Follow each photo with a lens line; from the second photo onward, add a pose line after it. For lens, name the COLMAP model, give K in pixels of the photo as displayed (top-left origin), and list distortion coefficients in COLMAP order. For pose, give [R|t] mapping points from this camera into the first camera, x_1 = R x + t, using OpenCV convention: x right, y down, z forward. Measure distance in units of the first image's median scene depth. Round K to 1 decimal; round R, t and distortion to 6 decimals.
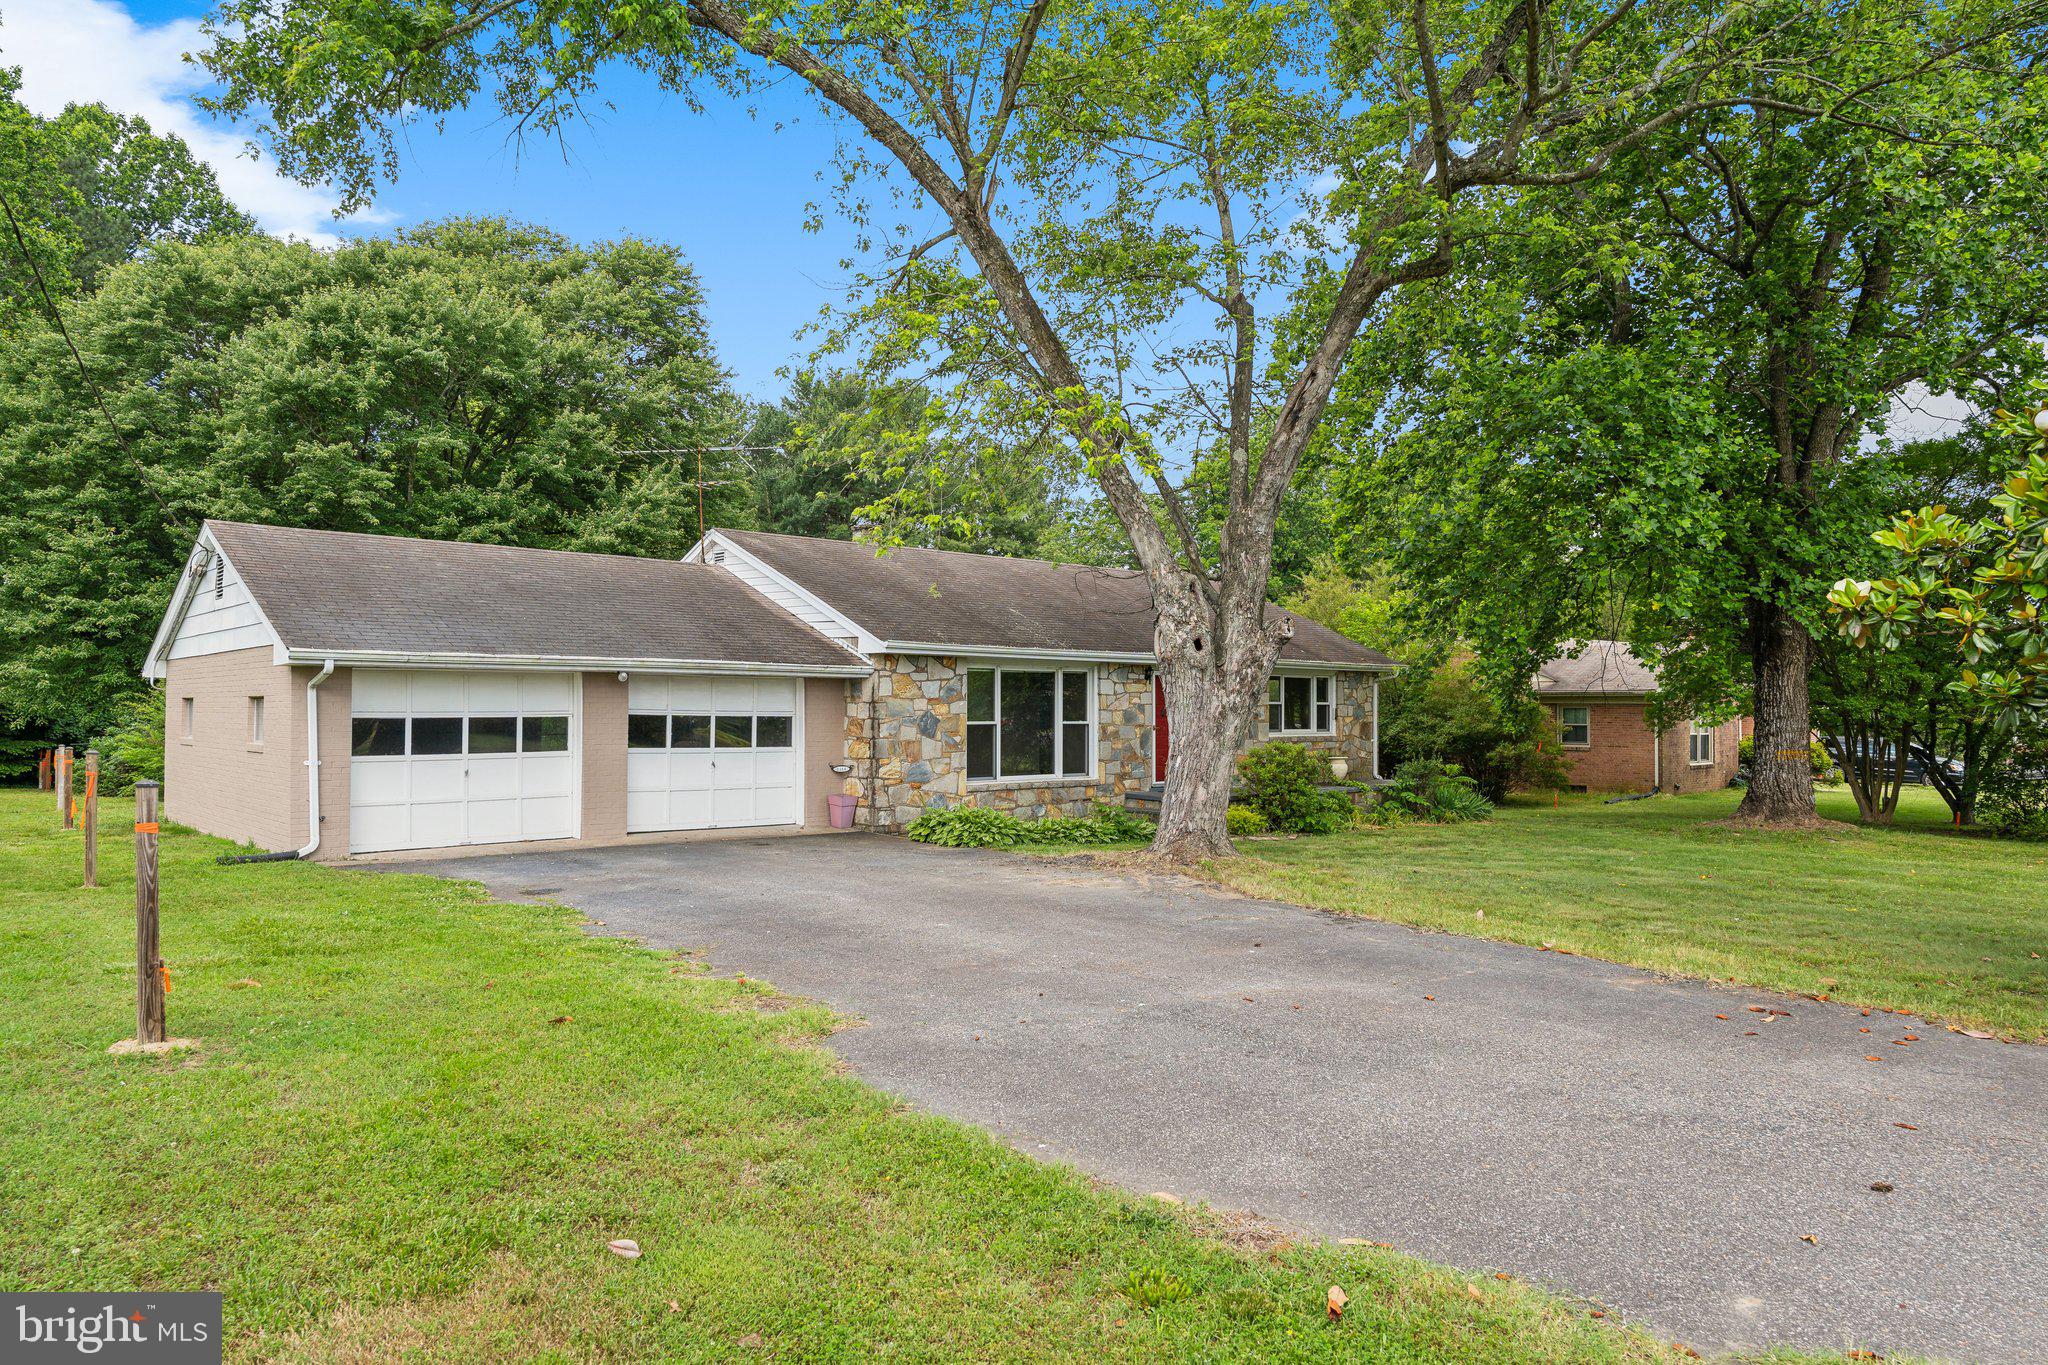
lens RADIAL K [[1277.7, 0, 985.1], [0, 1277.7, 694.6], [0, 0, 1]] dist [-0.001427, 0.001674]
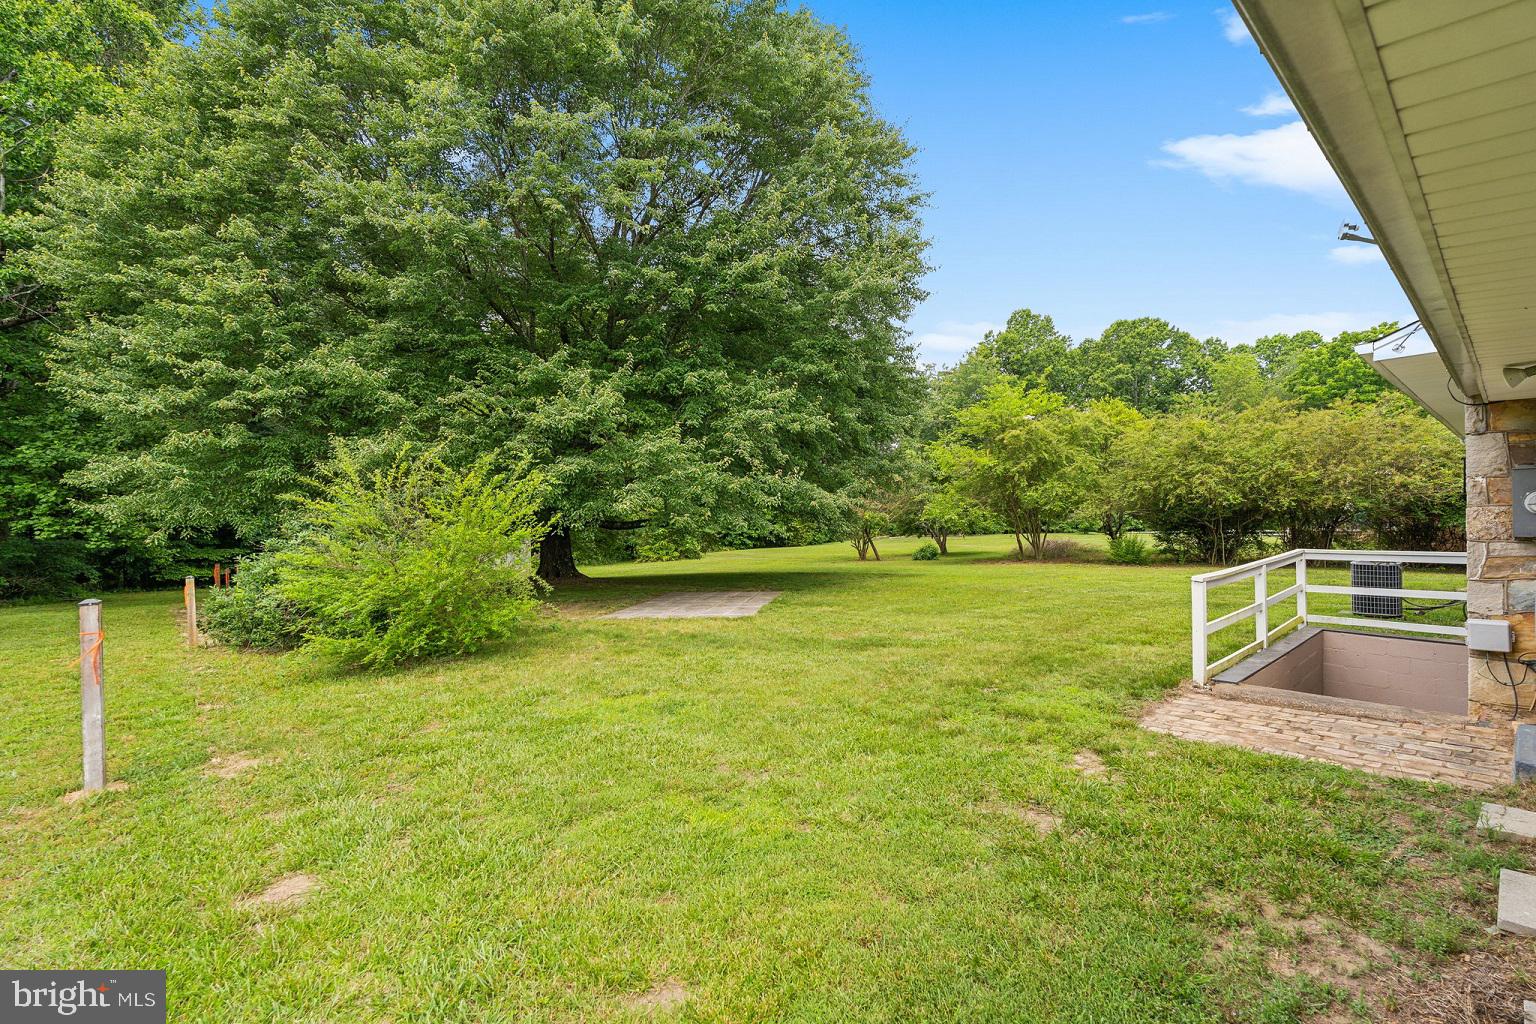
lens RADIAL K [[686.8, 0, 758.8], [0, 686.8, 510.0], [0, 0, 1]] dist [-0.003870, 0.000421]
pose [[0.999412, -0.032952, -0.009424, -0.400293], [0.033105, 0.999316, 0.016491, 0.011706], [0.008874, -0.016793, 0.999820, 0.606030]]
